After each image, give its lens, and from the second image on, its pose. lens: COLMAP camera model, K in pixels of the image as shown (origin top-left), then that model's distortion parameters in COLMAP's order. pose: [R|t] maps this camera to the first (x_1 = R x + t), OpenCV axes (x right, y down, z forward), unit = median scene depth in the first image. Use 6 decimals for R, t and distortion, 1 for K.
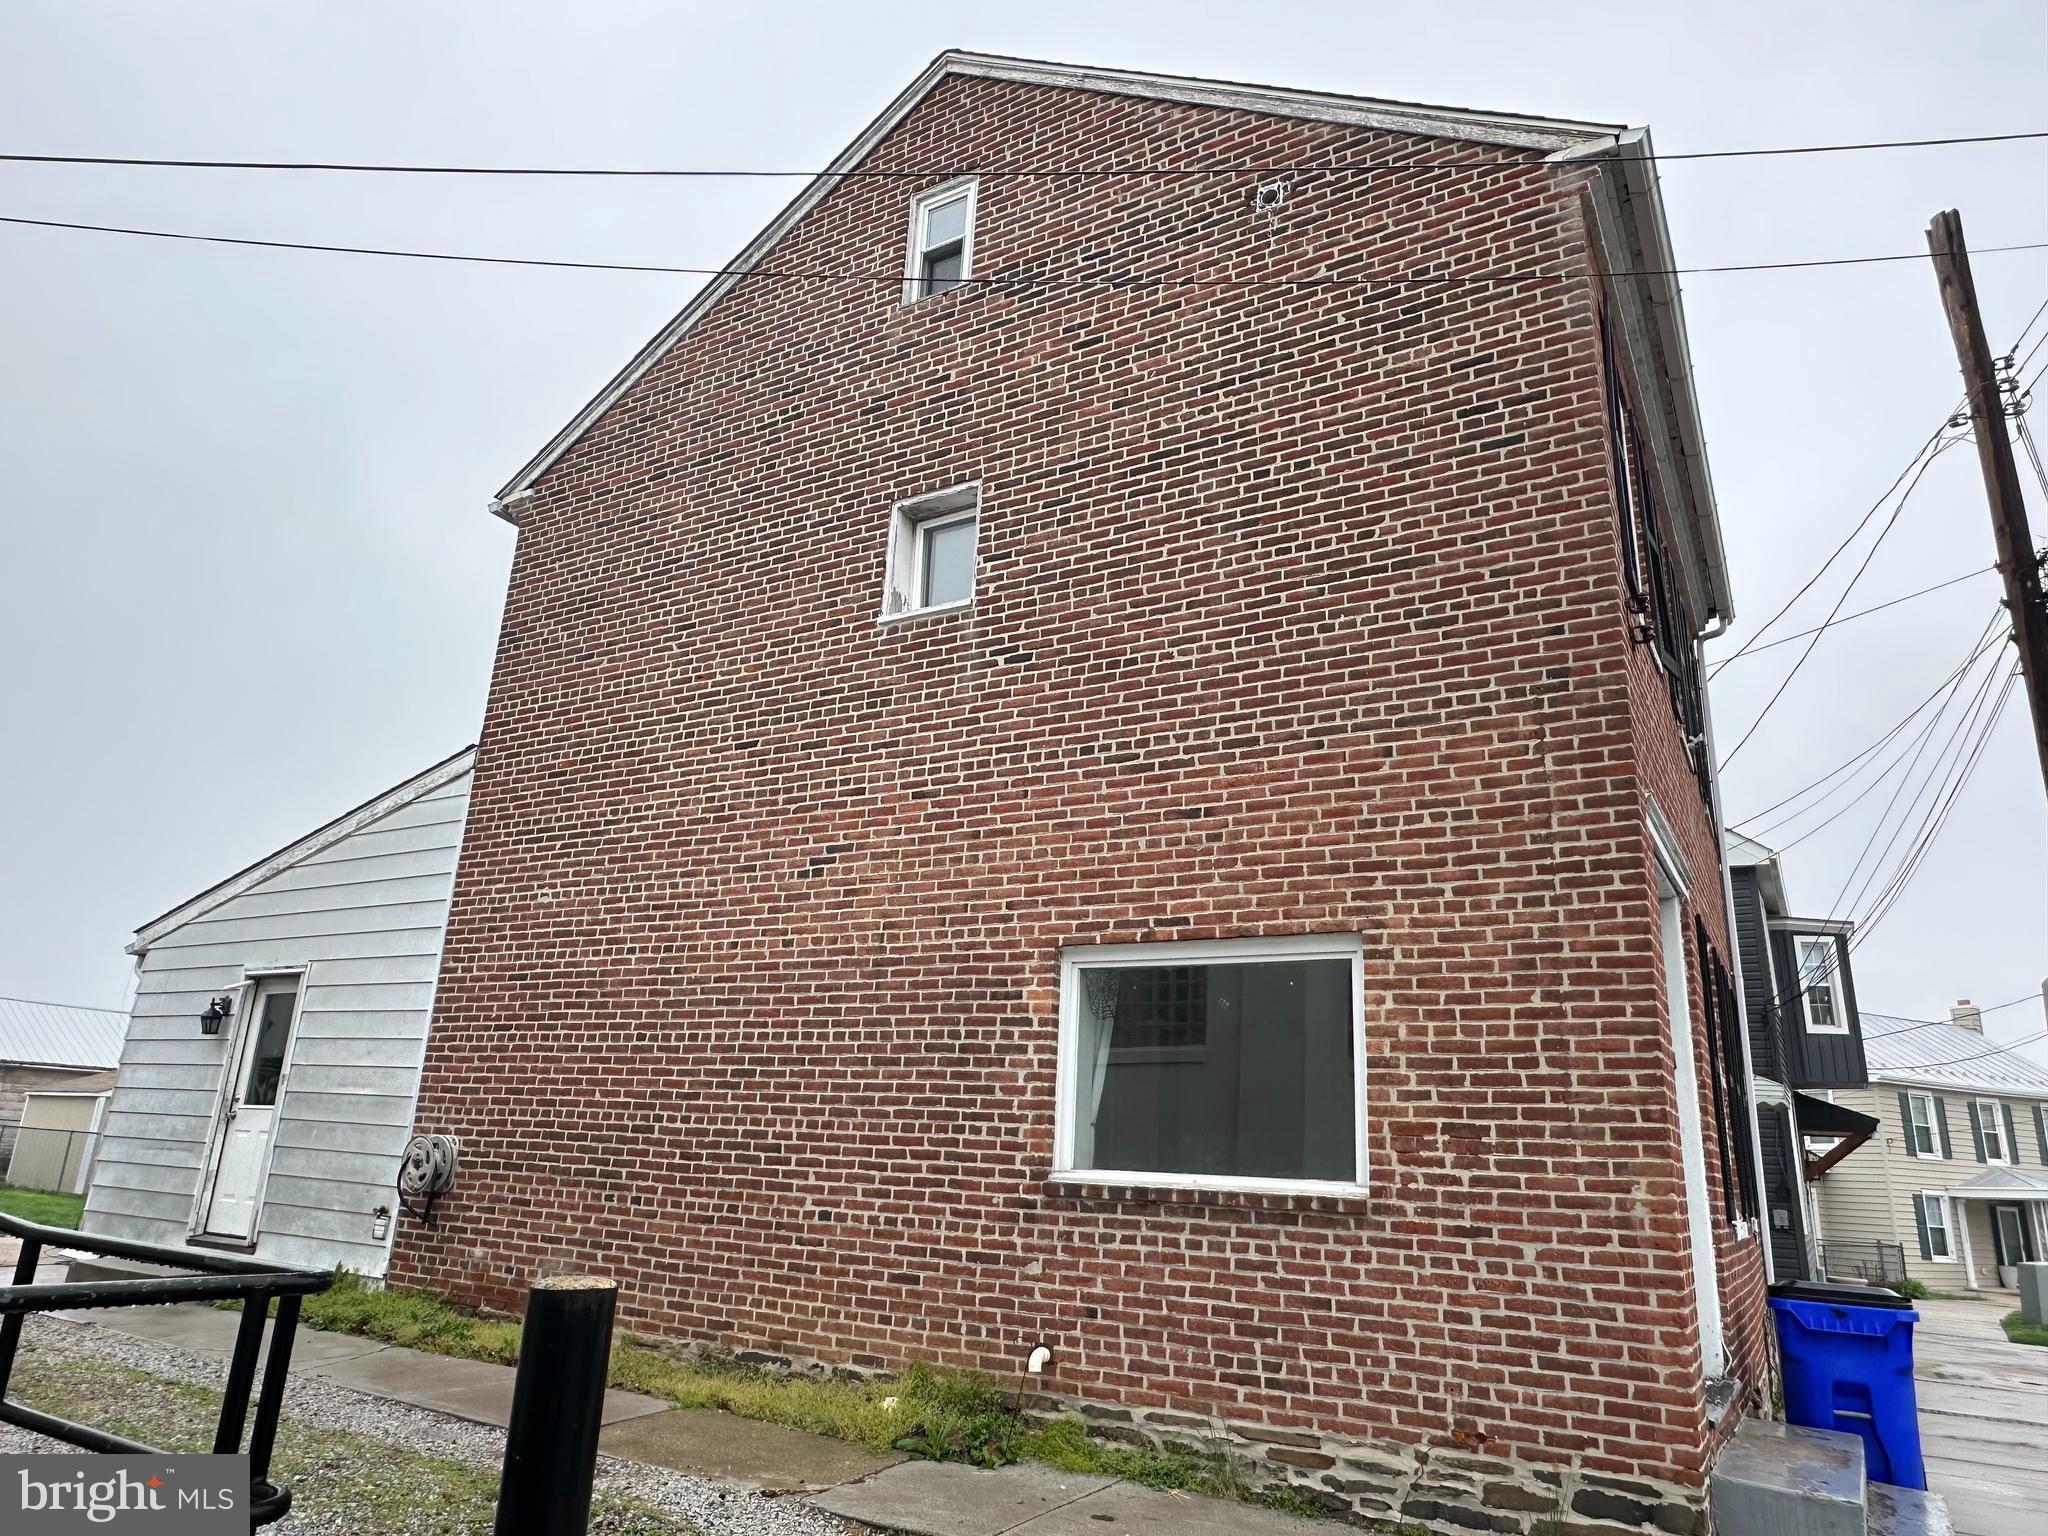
lens RADIAL K [[1304.1, 0, 1024.0], [0, 1304.1, 768.0], [0, 0, 1]] dist [0.004292, -0.000427]
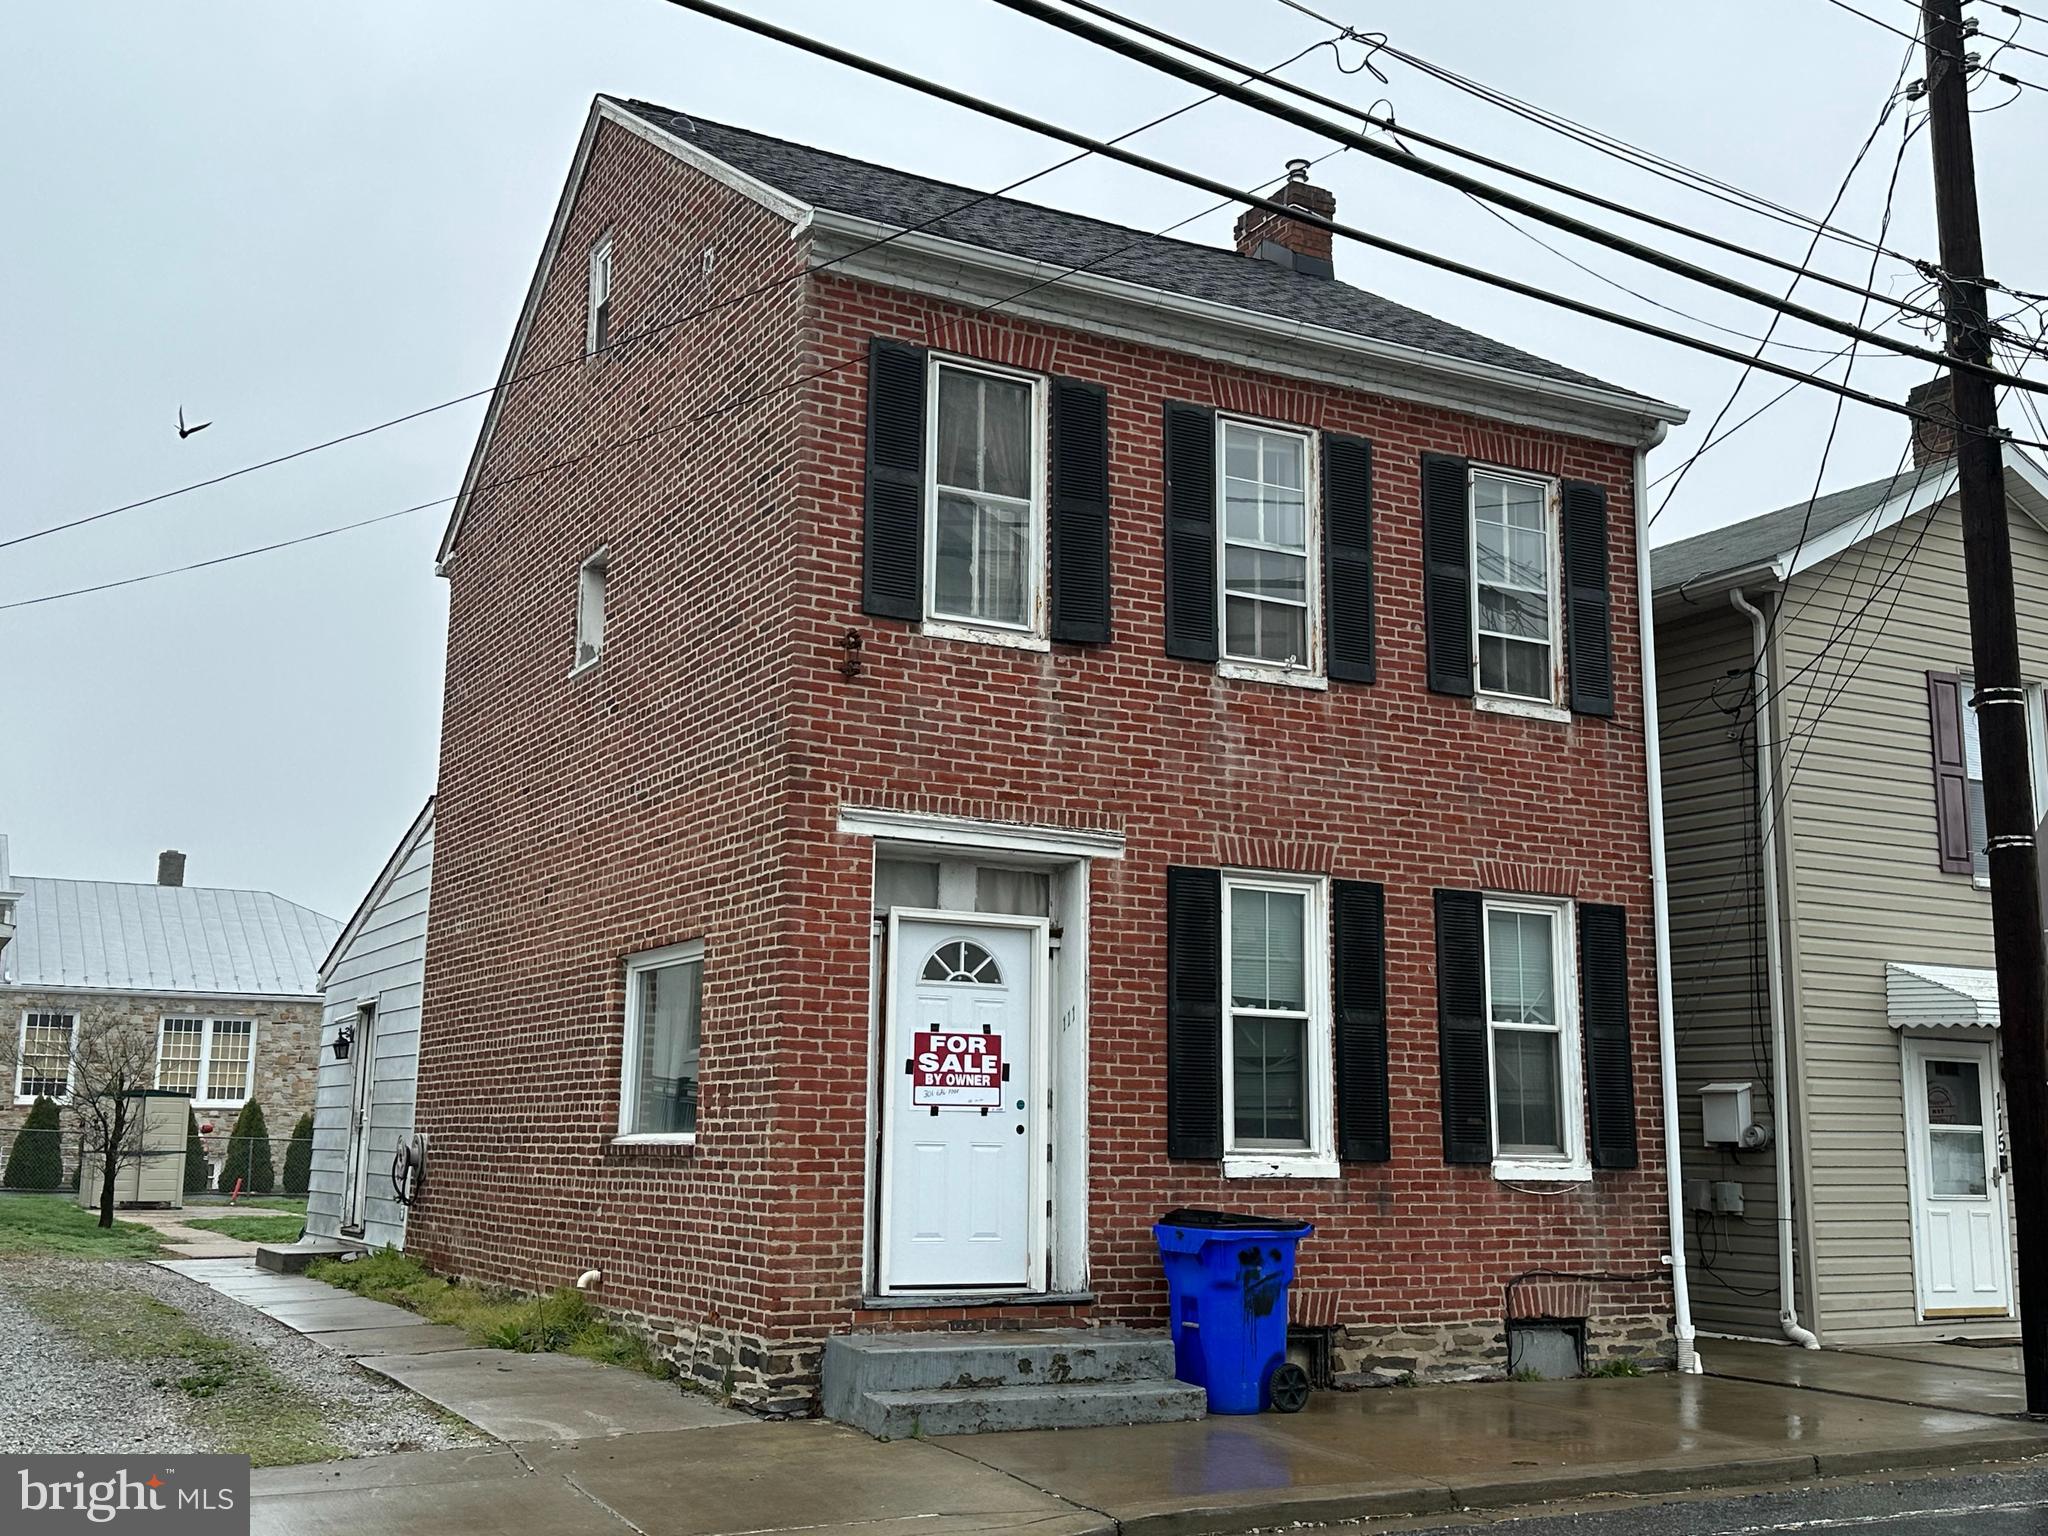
lens RADIAL K [[2040.7, 0, 1024.0], [0, 2040.7, 768.0], [0, 0, 1]] dist [0.206763, -0.407994]
pose [[0.871483, -0.124710, -0.474305, 0.979593], [0.170883, 0.983737, 0.055323, -0.059309], [0.459692, -0.129264, 0.878621, -0.376176]]
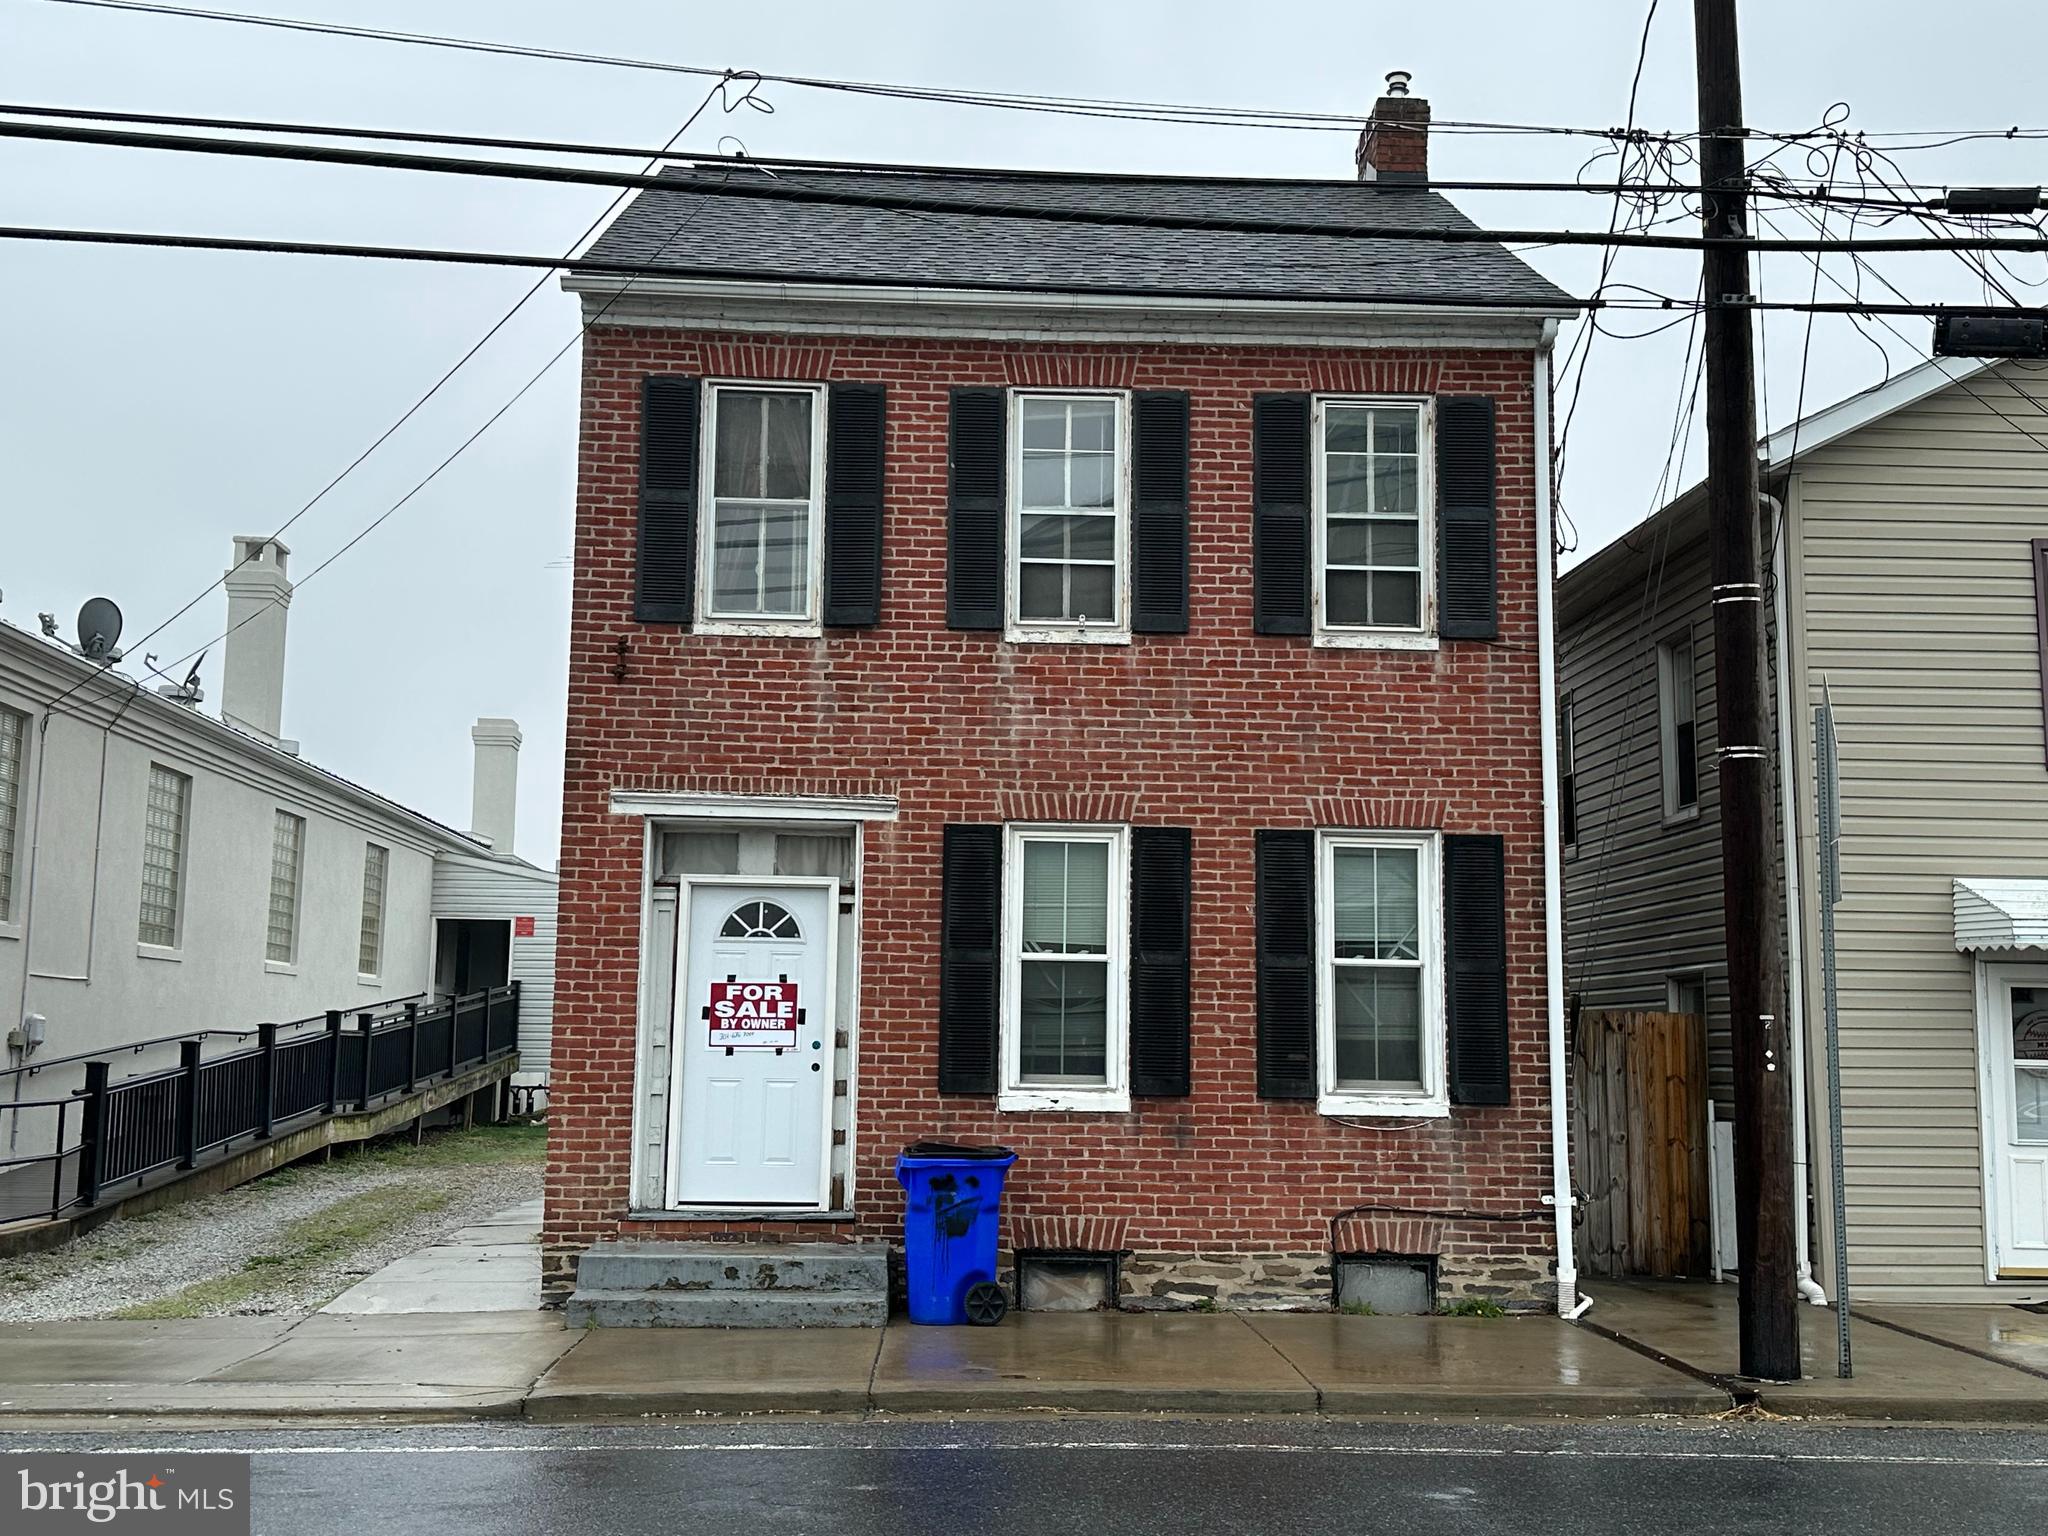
lens RADIAL K [[2040.7, 0, 1024.0], [0, 2040.7, 768.0], [0, 0, 1]] dist [0.206763, -0.407994]
pose [[0.573354, -0.152217, -0.805044, 1.636535], [0.250539, 0.968095, -0.004613, 0.079534], [0.780061, -0.199050, 0.593198, 0.040364]]
